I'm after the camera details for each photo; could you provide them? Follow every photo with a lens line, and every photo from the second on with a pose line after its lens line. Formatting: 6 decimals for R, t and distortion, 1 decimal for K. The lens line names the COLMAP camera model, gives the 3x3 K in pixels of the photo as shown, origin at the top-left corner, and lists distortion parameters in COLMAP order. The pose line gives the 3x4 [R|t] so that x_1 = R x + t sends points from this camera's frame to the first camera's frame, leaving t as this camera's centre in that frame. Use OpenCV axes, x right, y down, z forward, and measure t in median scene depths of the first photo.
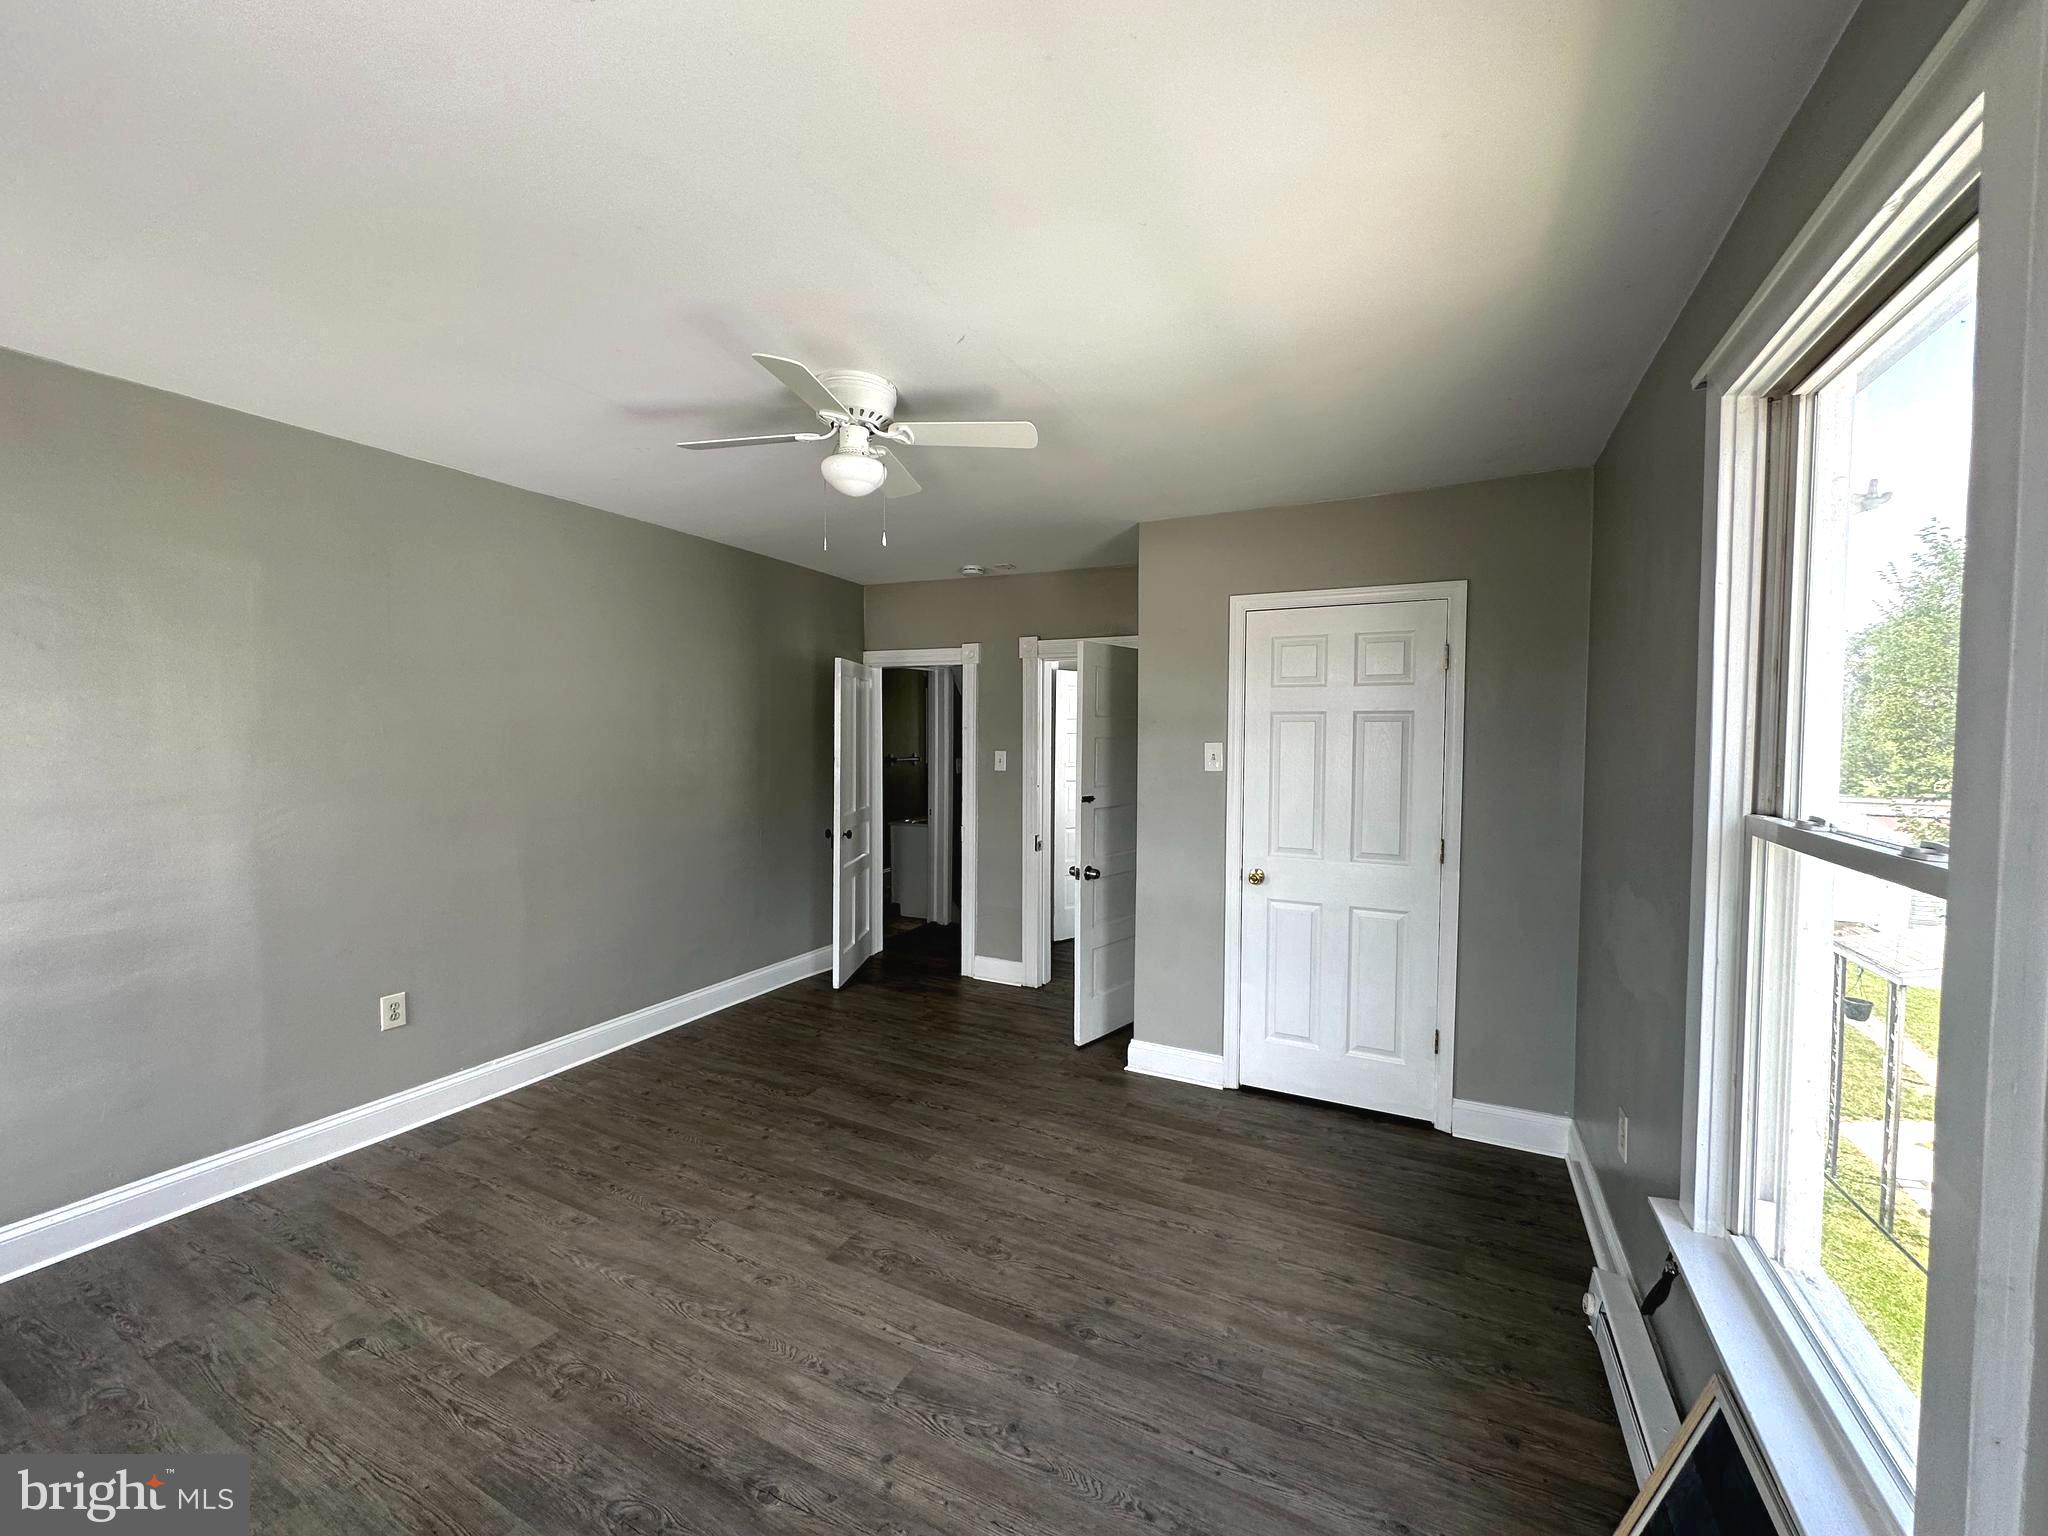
lens RADIAL K [[817.7, 0, 1024.4], [0, 817.7, 773.6], [0, 0, 1]] dist [-0.004356, 0.001202]
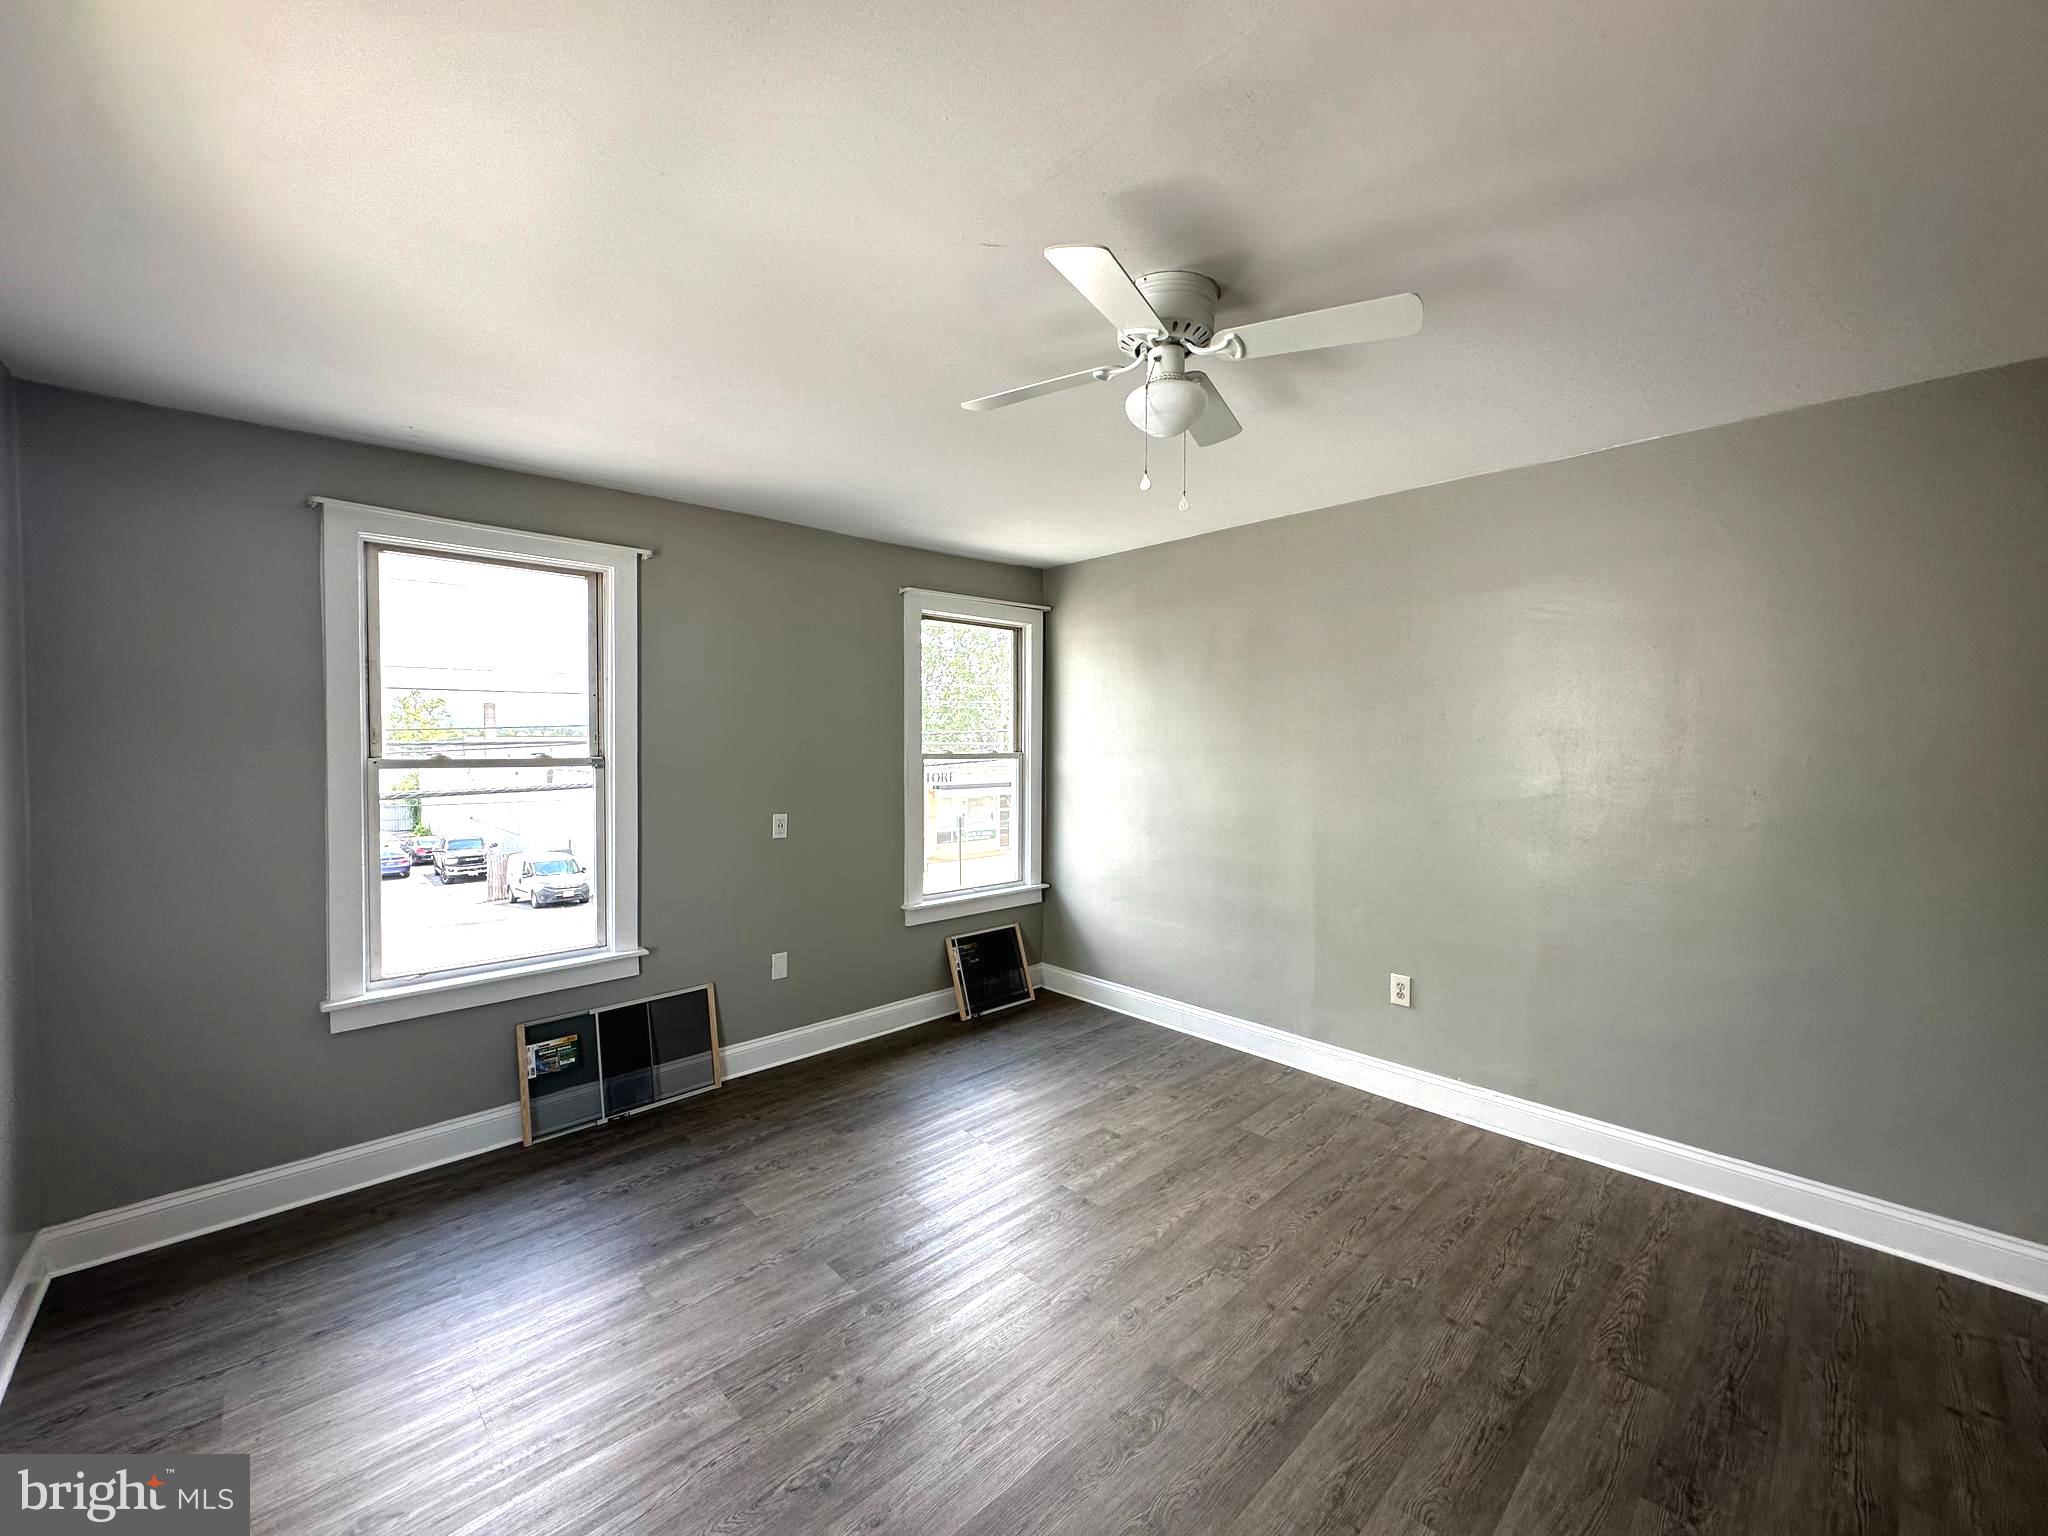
lens RADIAL K [[817.7, 0, 1021.5], [0, 817.7, 770.2], [0, 0, 1]] dist [-0.004356, 0.001202]
pose [[-0.338753, 0.024101, -0.940567, 0.452861], [-0.051933, 0.997669, 0.044268, -0.032293], [0.939441, 0.063843, -0.336712, 0.878556]]
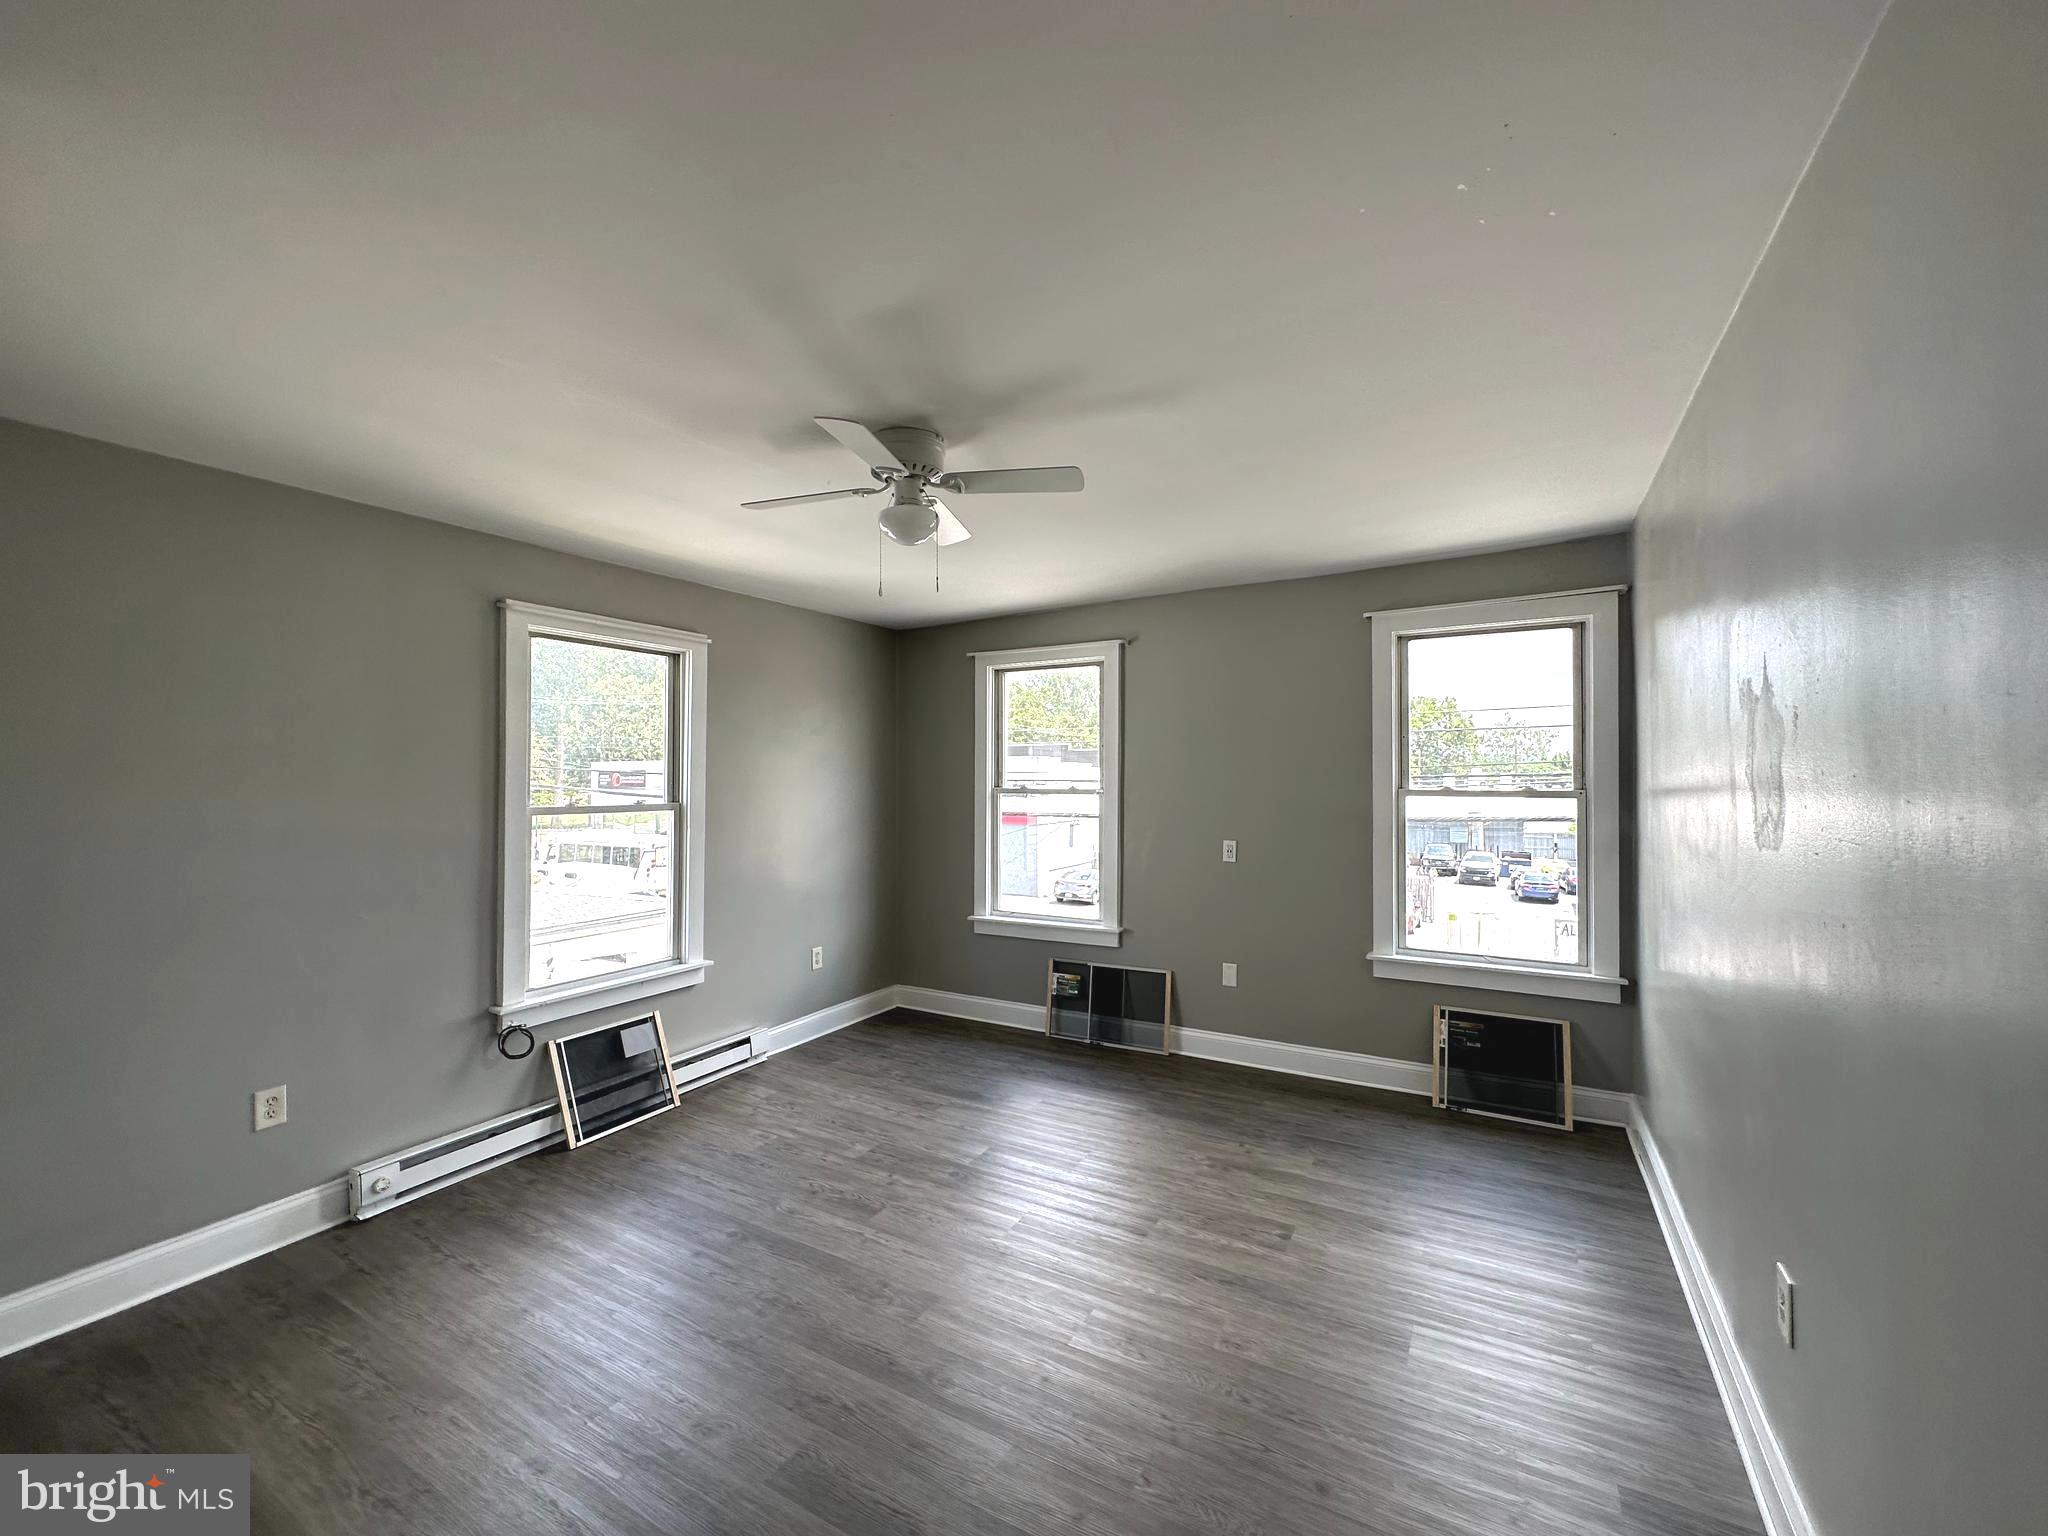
lens RADIAL K [[817.7, 0, 1024.0], [0, 817.7, 767.3], [0, 0, 1]] dist [-0.004356, 0.001202]
pose [[-0.998425, -0.003346, 0.056009, -0.316342], [-0.001108, 0.999202, 0.039937, -0.075872], [-0.056098, 0.039812, -0.997631, 1.554932]]
